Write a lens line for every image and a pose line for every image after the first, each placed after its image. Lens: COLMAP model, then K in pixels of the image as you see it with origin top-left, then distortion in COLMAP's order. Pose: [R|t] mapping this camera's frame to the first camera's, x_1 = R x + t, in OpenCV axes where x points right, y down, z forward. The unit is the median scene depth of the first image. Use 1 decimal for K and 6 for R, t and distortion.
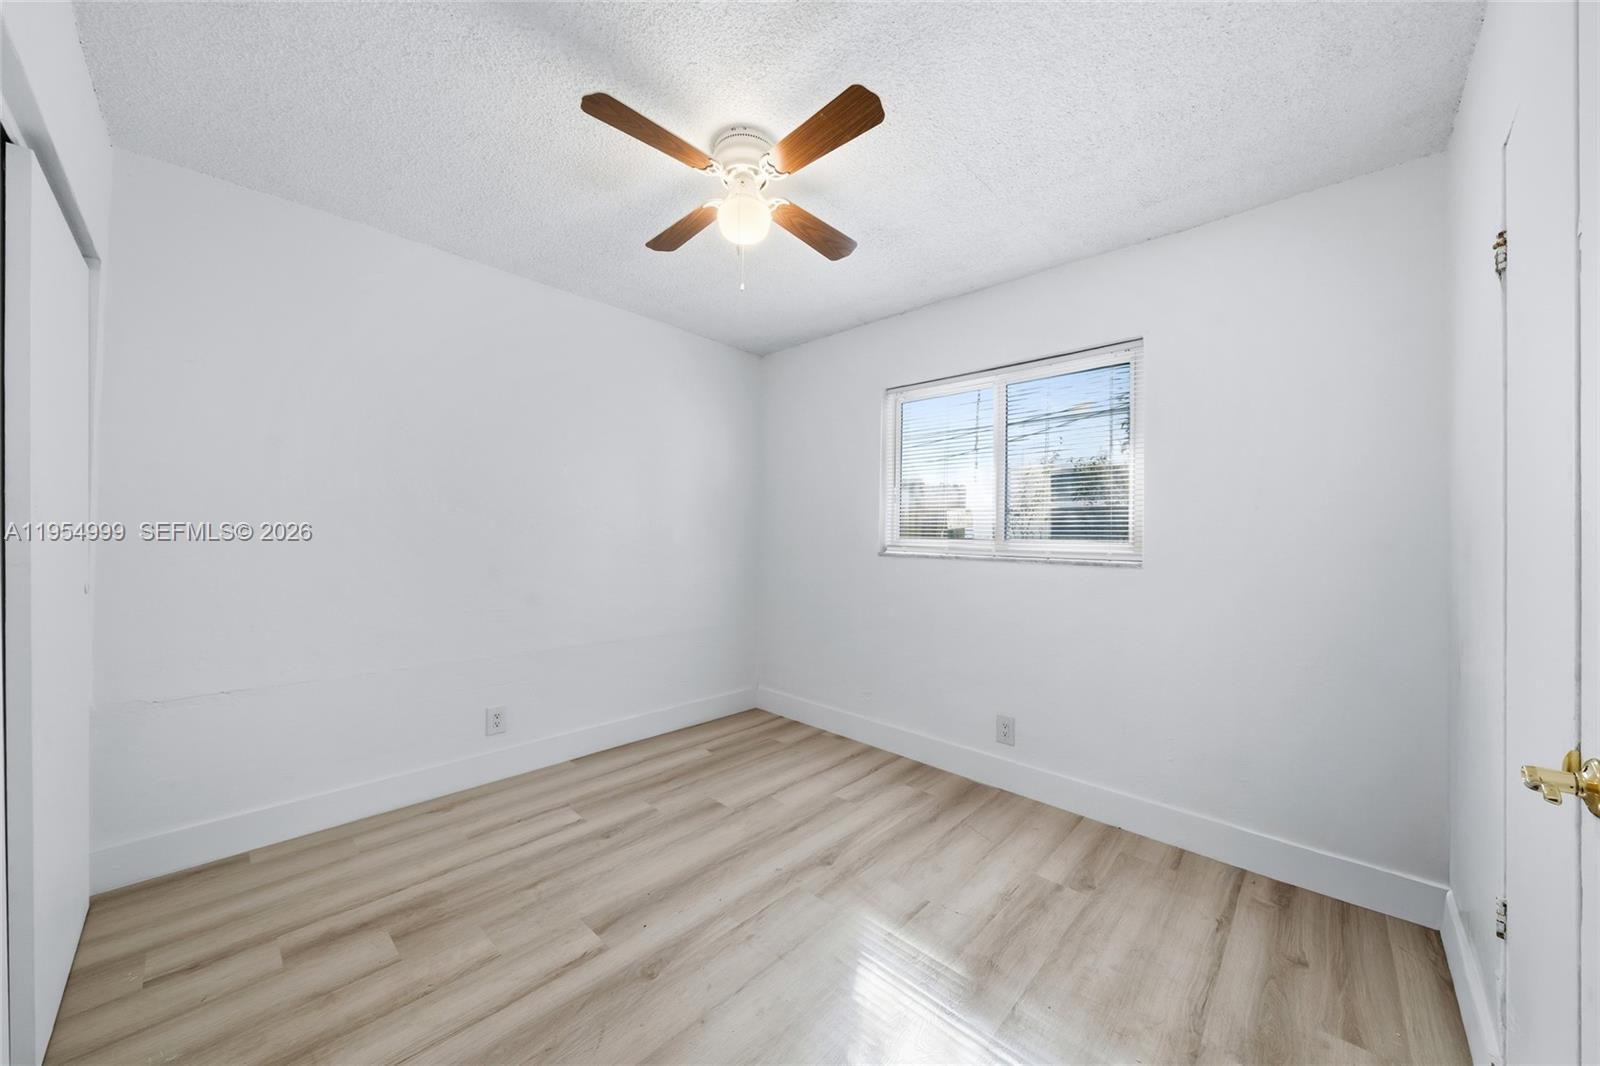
lens RADIAL K [[551.8, 0, 799.1], [0, 551.8, 532.8], [0, 0, 1]] dist [-0.002139, -0.000163]
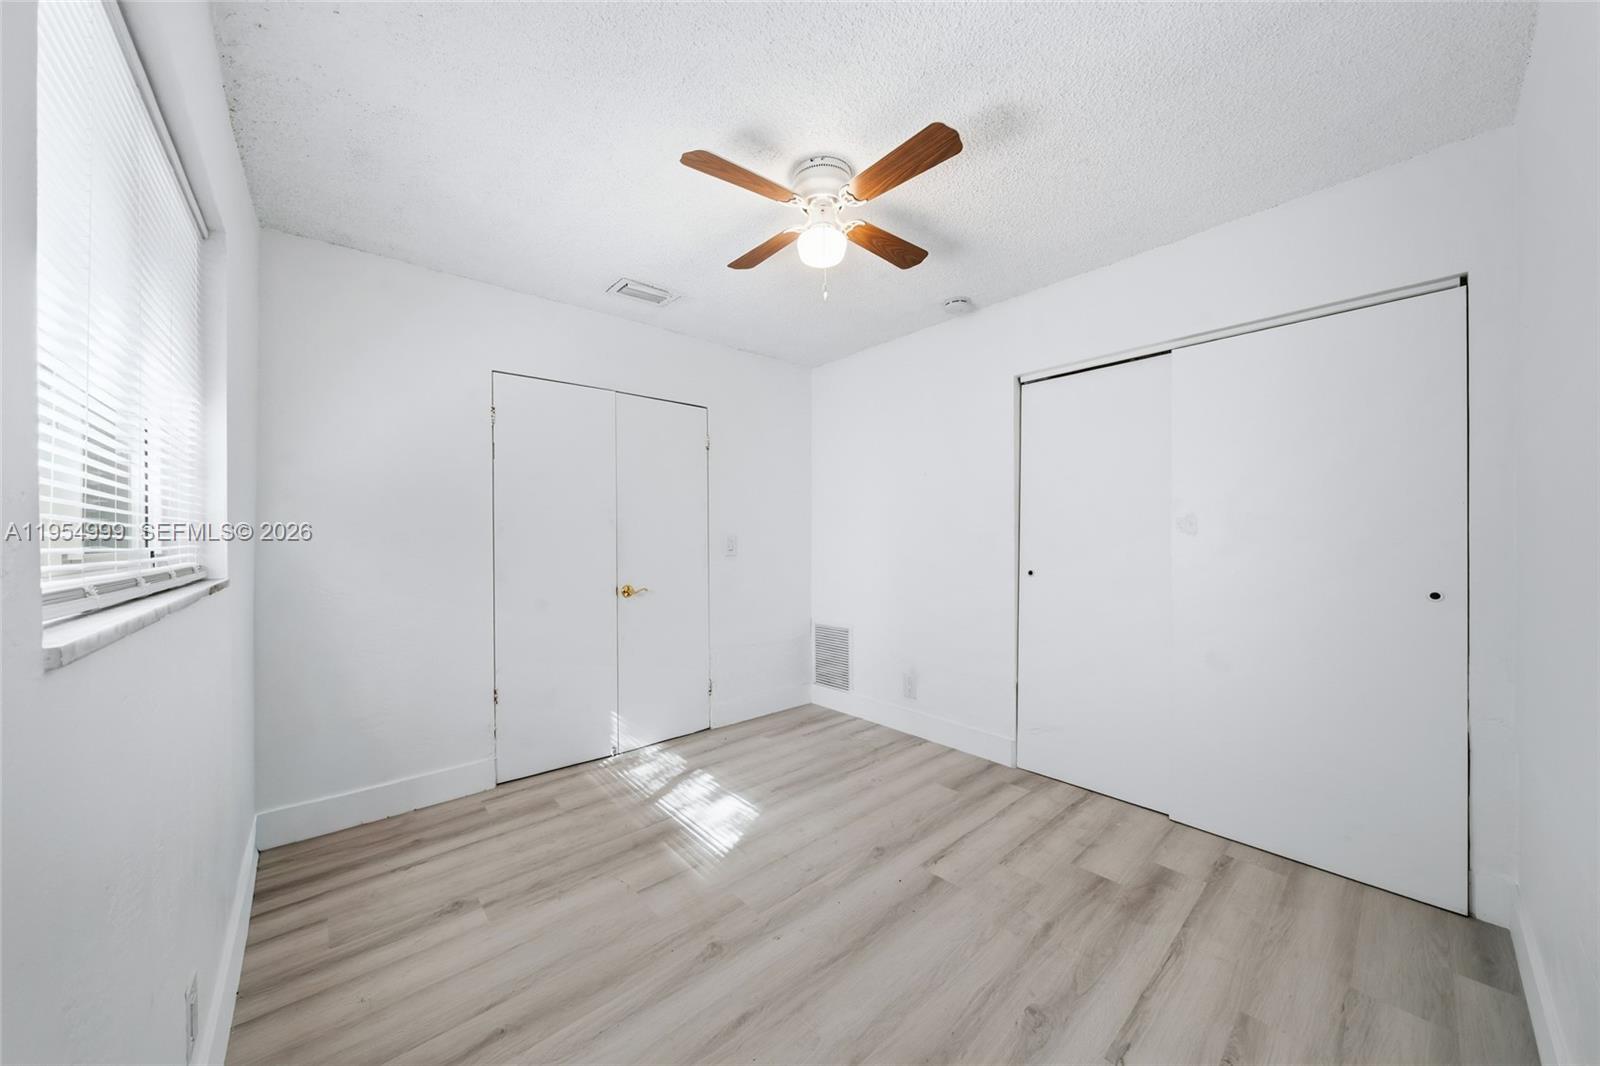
lens RADIAL K [[551.8, 0, 802.2], [0, 551.8, 536.4], [0, 0, 1]] dist [-0.002139, -0.000163]
pose [[-0.995931, -0.008433, 0.089727, -0.158882], [-0.008550, 0.999963, -0.000917, -0.002634], [-0.089716, -0.001680, -0.995966, 1.994359]]
